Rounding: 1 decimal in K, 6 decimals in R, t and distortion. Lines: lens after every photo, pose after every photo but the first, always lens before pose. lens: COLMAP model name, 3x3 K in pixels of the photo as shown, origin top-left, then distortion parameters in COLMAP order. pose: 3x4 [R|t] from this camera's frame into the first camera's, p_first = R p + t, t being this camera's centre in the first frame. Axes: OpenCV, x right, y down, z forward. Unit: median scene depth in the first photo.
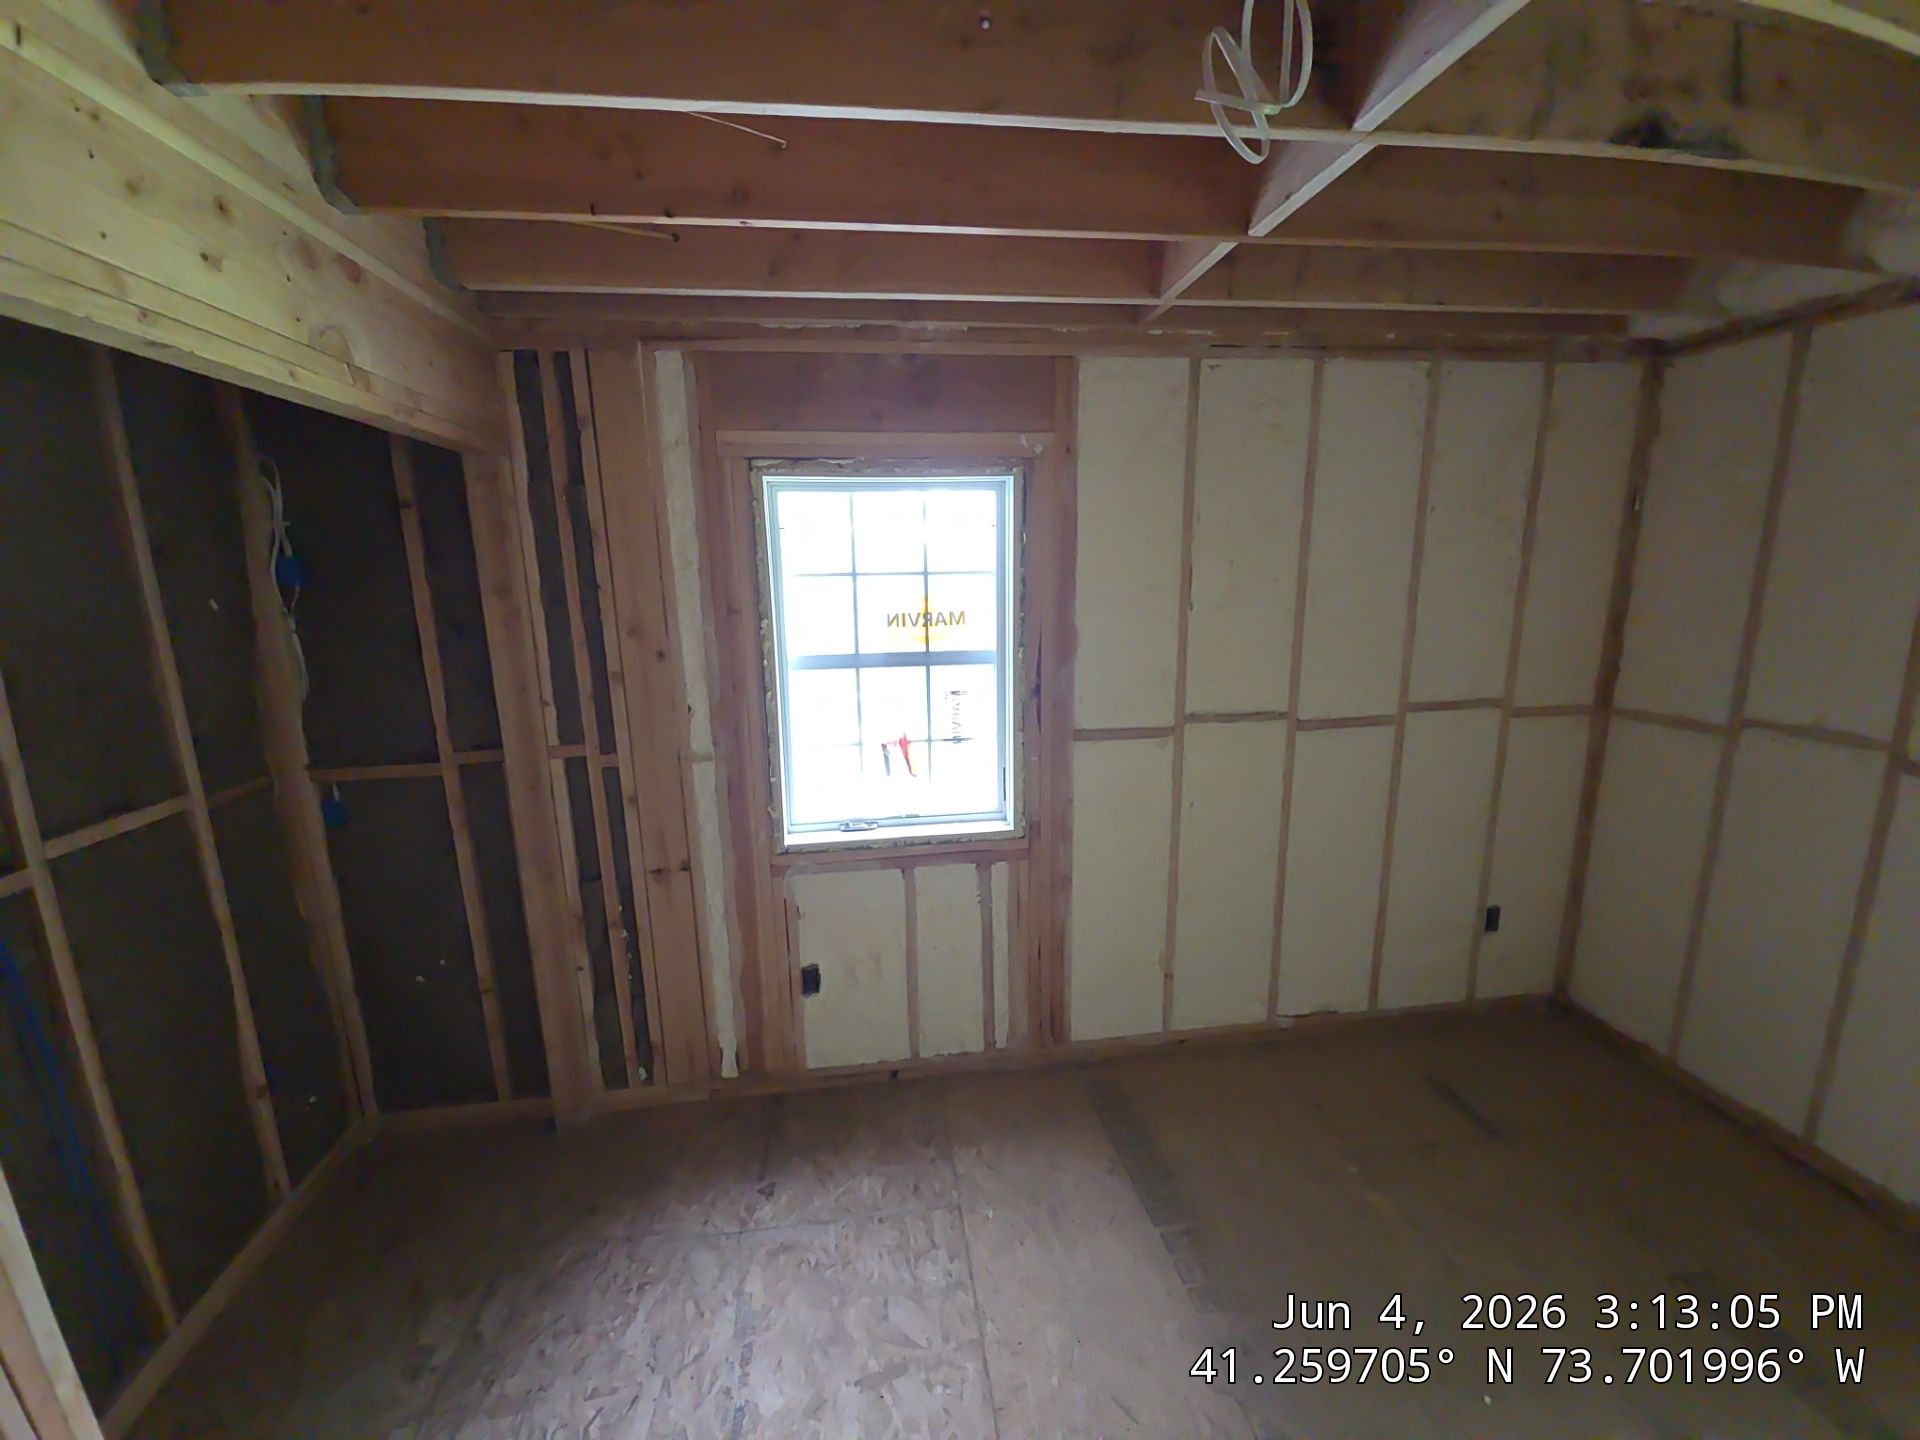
lens RADIAL K [[782.5, 0, 950.6], [0, 782.5, 728.6], [0, 0, 1]] dist [0.013034, -0.010124]
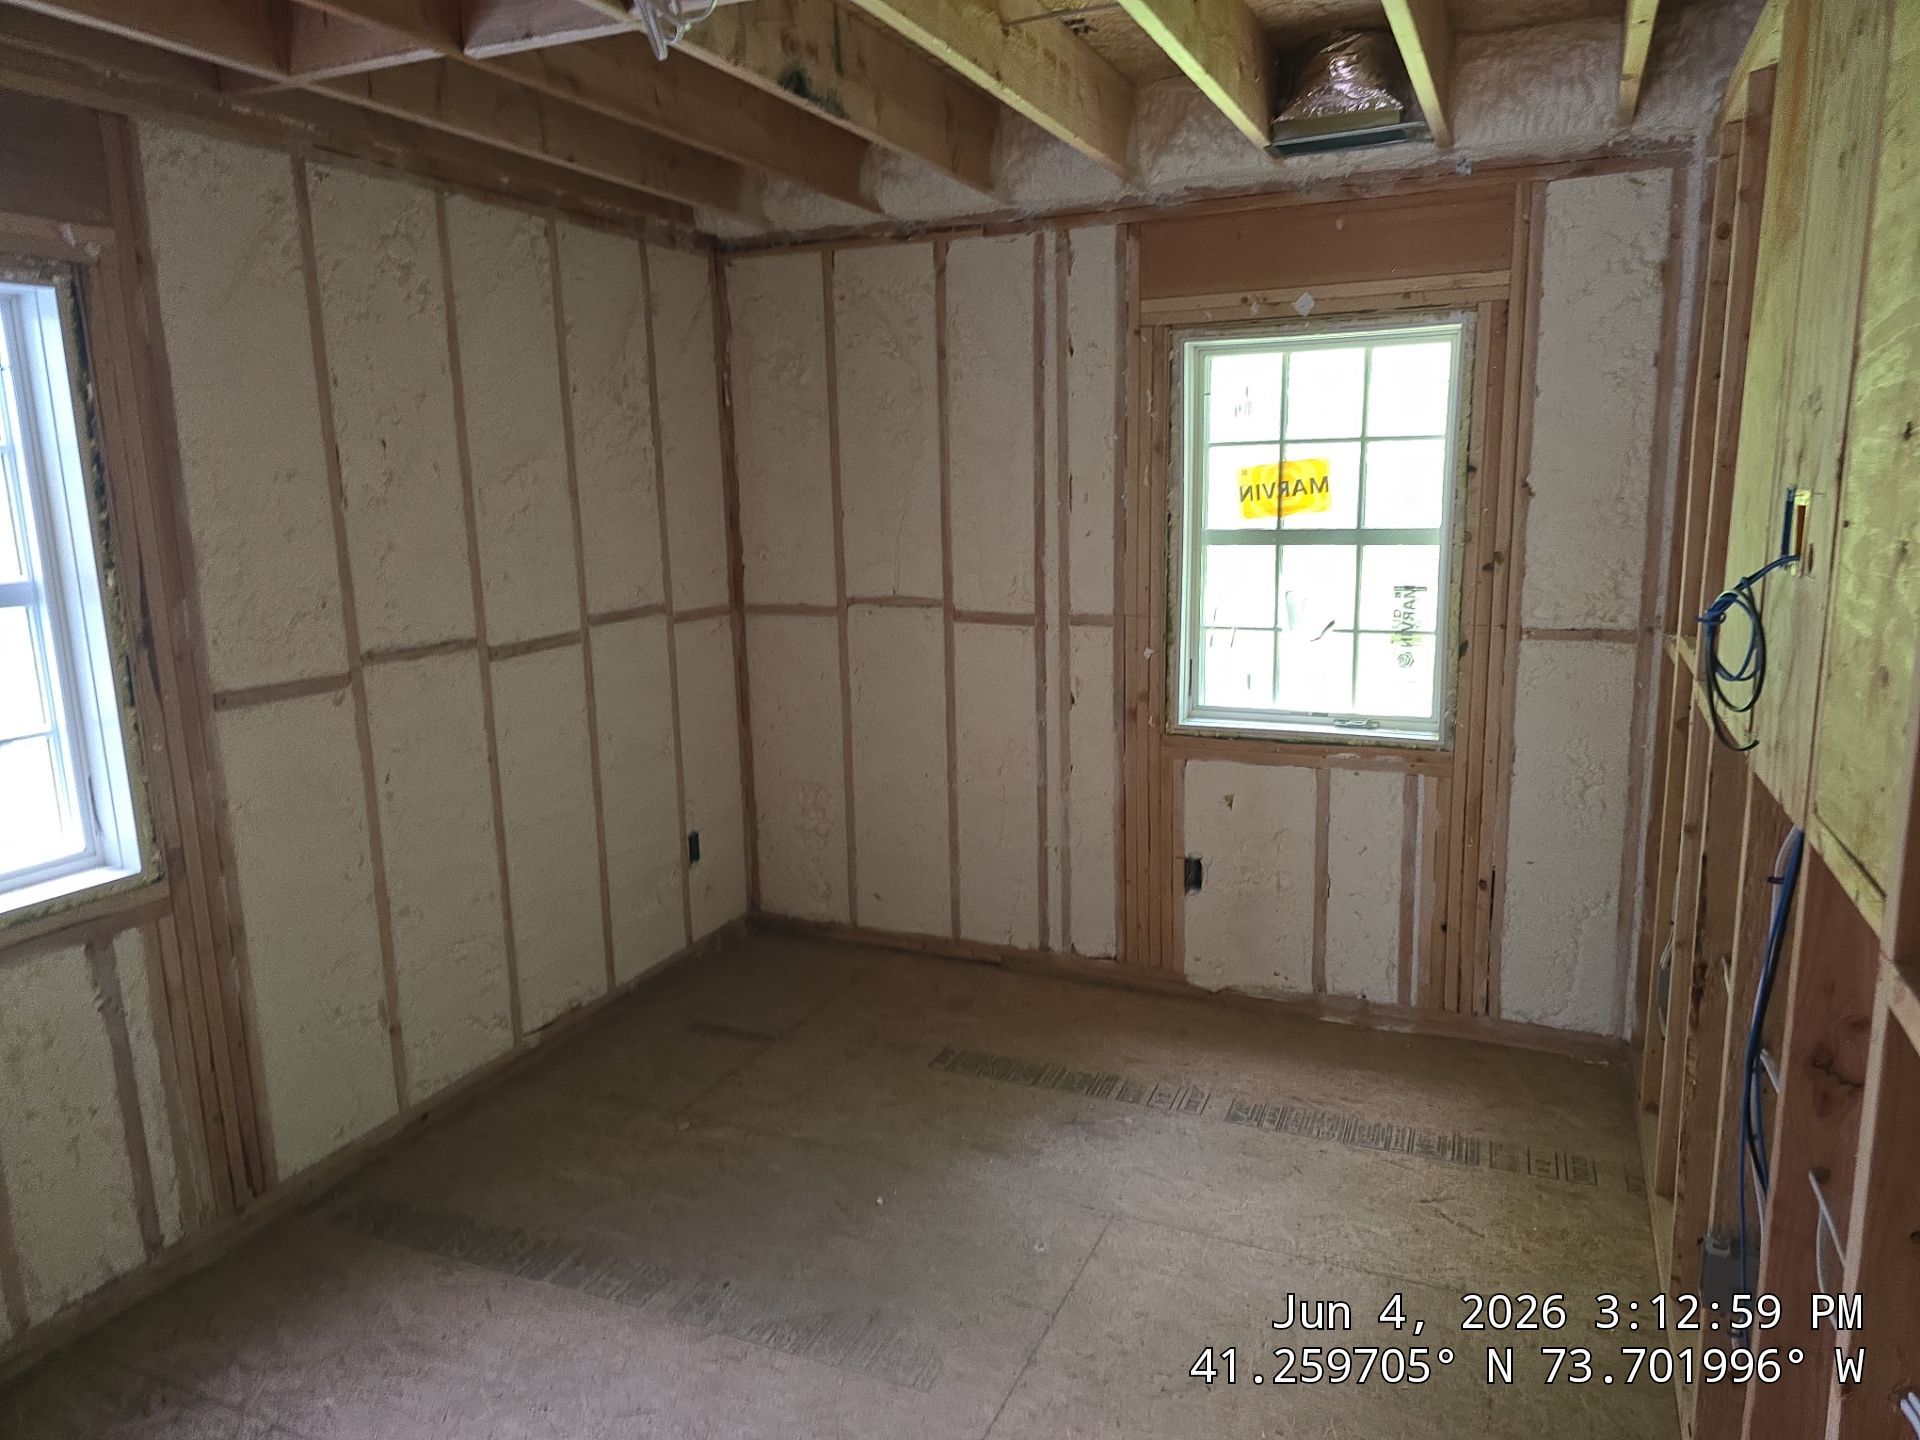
lens RADIAL K [[1301.7, 0, 971.3], [0, 1301.7, 718.2], [0, 0, 1]] dist [0.096648, -0.086372]
pose [[0.516328, -0.149581, 0.843227, -0.444541], [0.181483, 0.981376, 0.062961, 0.065018], [-0.836940, 0.120523, 0.533858, -0.105935]]
